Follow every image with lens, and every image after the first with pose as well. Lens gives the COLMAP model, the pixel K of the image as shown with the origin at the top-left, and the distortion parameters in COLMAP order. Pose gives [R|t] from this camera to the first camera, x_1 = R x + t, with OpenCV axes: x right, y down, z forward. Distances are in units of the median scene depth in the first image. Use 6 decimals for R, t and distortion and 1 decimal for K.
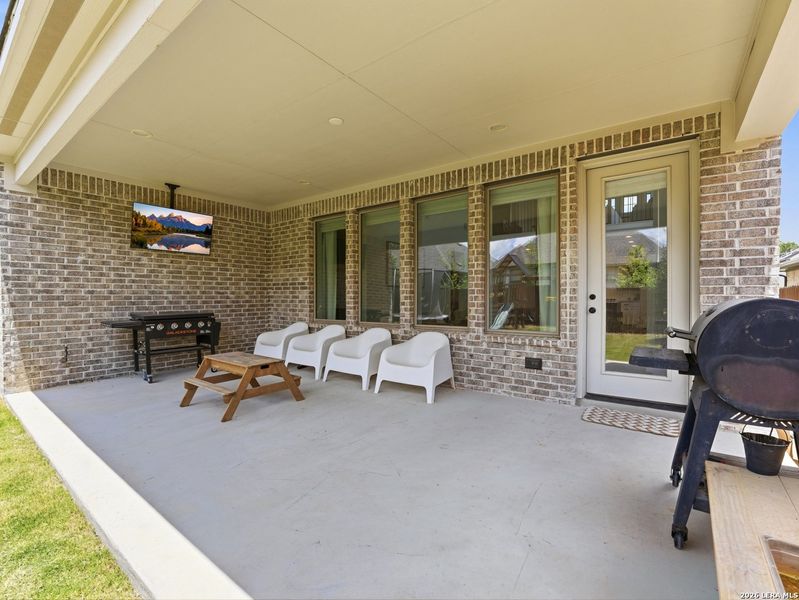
lens RADIAL K [[367.7, 0, 401.8], [0, 367.7, 299.4], [0, 0, 1]] dist [0.001218, 0.000021]
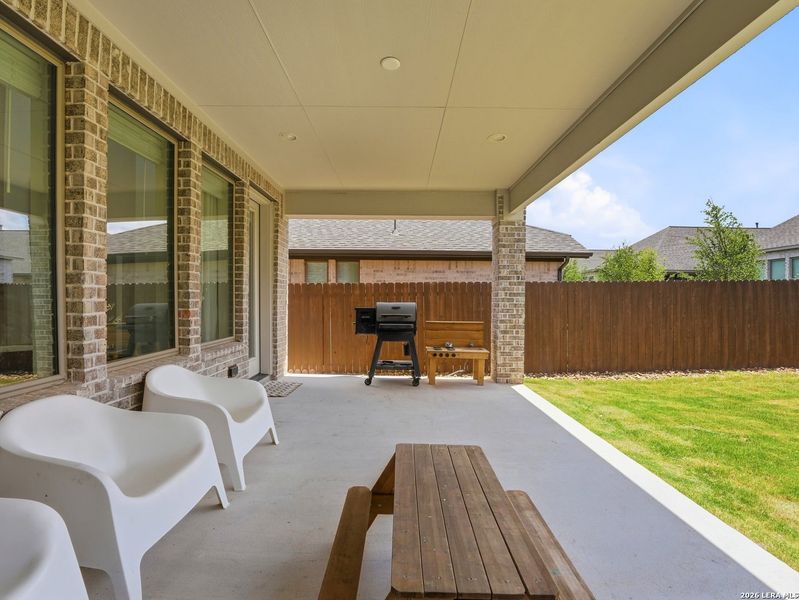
lens RADIAL K [[367.7, 0, 398.8], [0, 367.7, 300.2], [0, 0, 1]] dist [0.001218, 0.000021]
pose [[-0.581982, -0.008588, 0.813156, -0.578756], [-0.004372, 0.999963, 0.007432, -0.017590], [-0.813190, 0.000770, -0.581998, 1.039046]]
